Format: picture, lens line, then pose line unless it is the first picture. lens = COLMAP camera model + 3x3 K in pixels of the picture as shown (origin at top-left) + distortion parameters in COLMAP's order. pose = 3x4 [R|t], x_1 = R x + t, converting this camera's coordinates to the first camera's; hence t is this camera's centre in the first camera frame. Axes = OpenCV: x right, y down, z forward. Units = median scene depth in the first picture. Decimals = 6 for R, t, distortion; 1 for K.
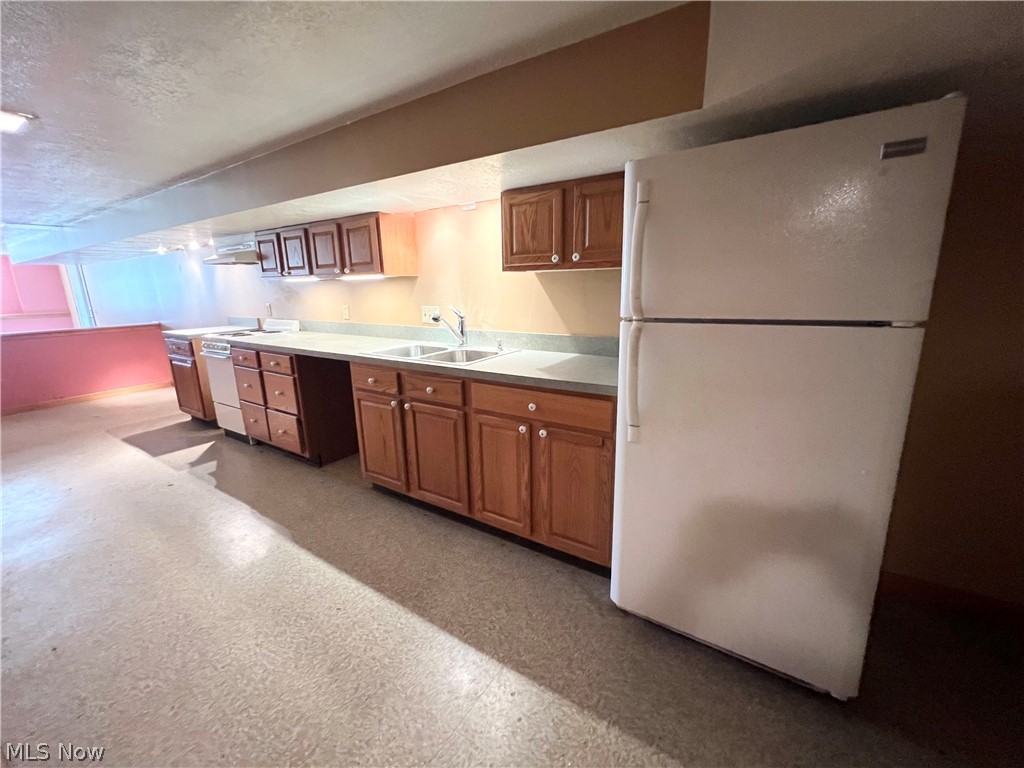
lens RADIAL K [[423.5, 0, 507.5], [0, 423.5, 384.6], [0, 0, 1]] dist [-0.000841, 0.000400]
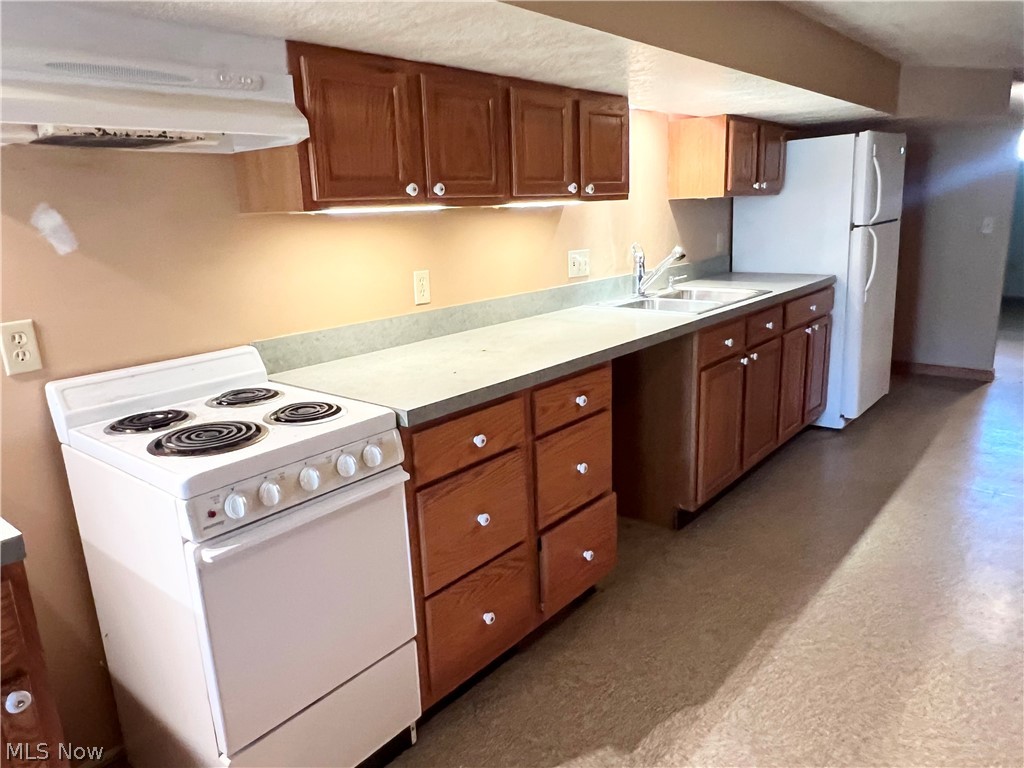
lens RADIAL K [[689.2, 0, 509.2], [0, 689.2, 382.7], [0, 0, 1]] dist [0.002933, 0.001892]
pose [[0.115211, -0.222569, 0.968086, -1.090913], [0.262728, 0.946697, 0.186385, -0.191127], [-0.957967, 0.232870, 0.167545, 0.842720]]
